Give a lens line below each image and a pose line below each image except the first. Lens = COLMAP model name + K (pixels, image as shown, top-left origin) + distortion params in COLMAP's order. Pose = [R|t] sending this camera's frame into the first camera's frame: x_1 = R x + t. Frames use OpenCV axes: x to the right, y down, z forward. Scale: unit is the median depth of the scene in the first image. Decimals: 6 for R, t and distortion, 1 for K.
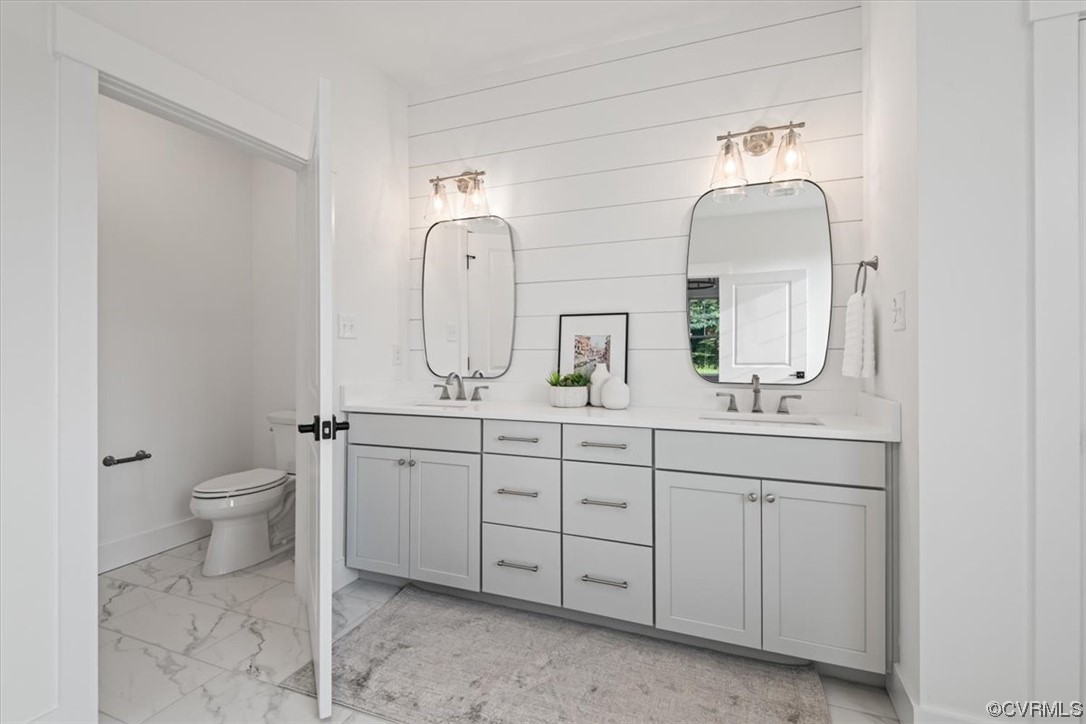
lens RADIAL K [[492.5, 0, 542.3], [0, 492.5, 355.4], [0, 0, 1]] dist [0.022155, -0.012259]
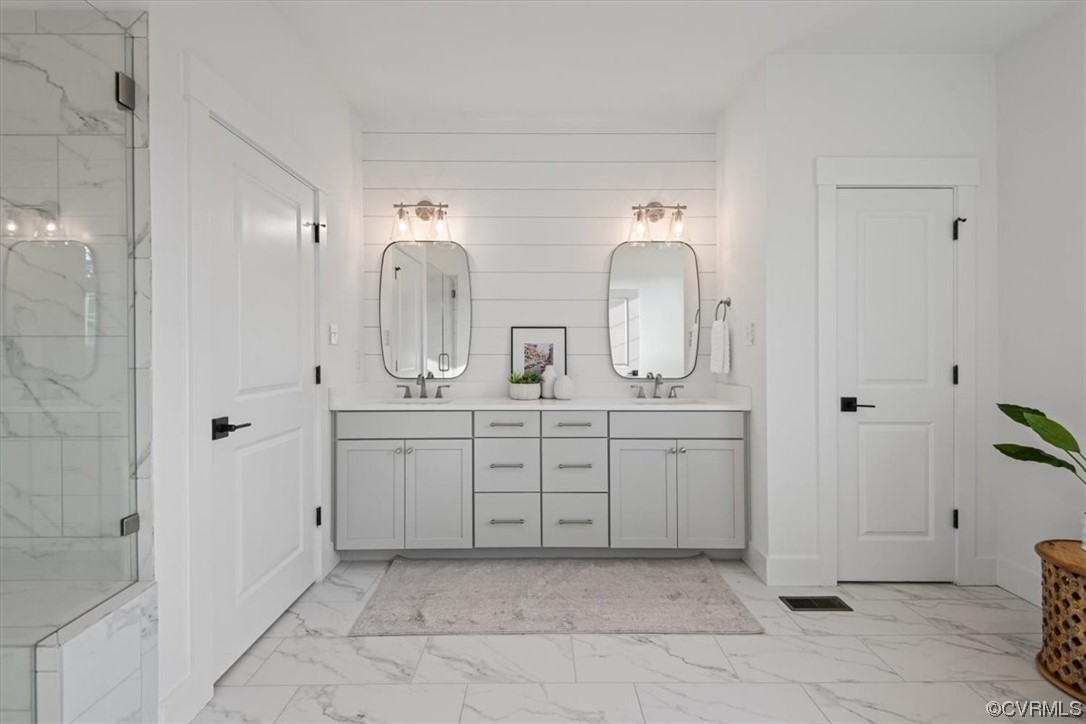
lens RADIAL K [[492.5, 0, 542.3], [0, 492.5, 355.4], [0, 0, 1]] dist [0.022155, -0.012259]
pose [[0.927562, -0.001273, 0.373667, -0.421566], [0.000820, 0.999999, 0.001371, -0.013488], [-0.373668, -0.000966, 0.927562, -0.226330]]
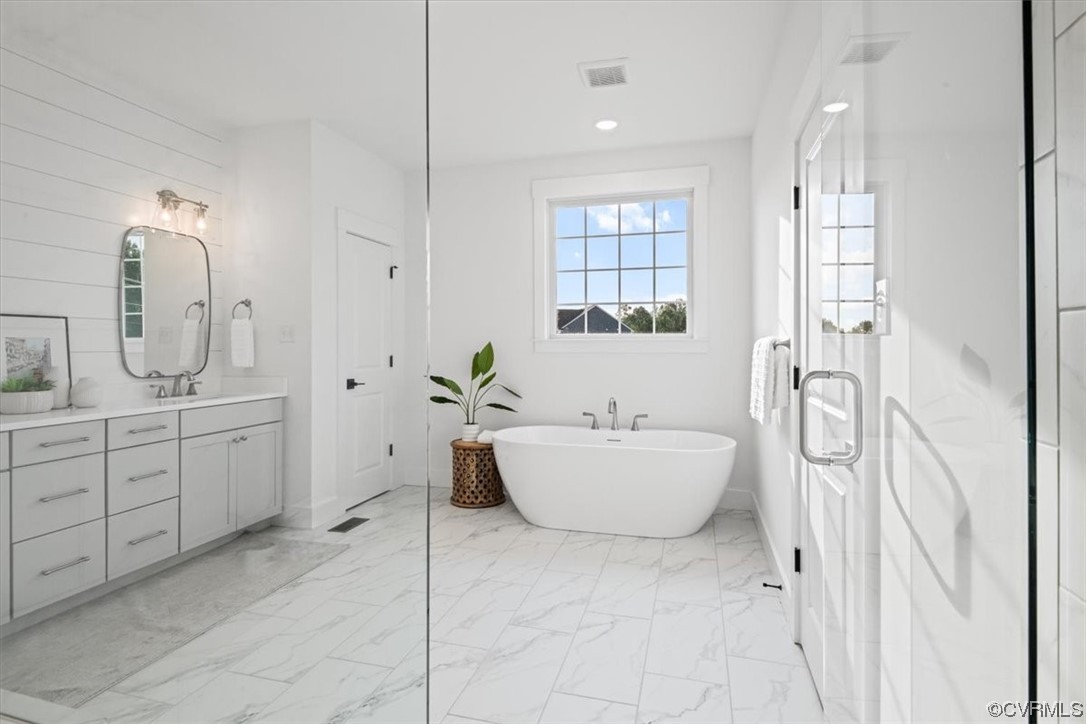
lens RADIAL K [[539.6, 0, 546.0], [0, 539.6, 337.5], [0, 0, 1]] dist [0.002509, -0.013892]
pose [[-0.108879, 0.015367, 0.993936, -1.185842], [0.006996, 0.999868, -0.014692, -0.021366], [-0.994030, 0.005354, -0.108972, 0.123009]]
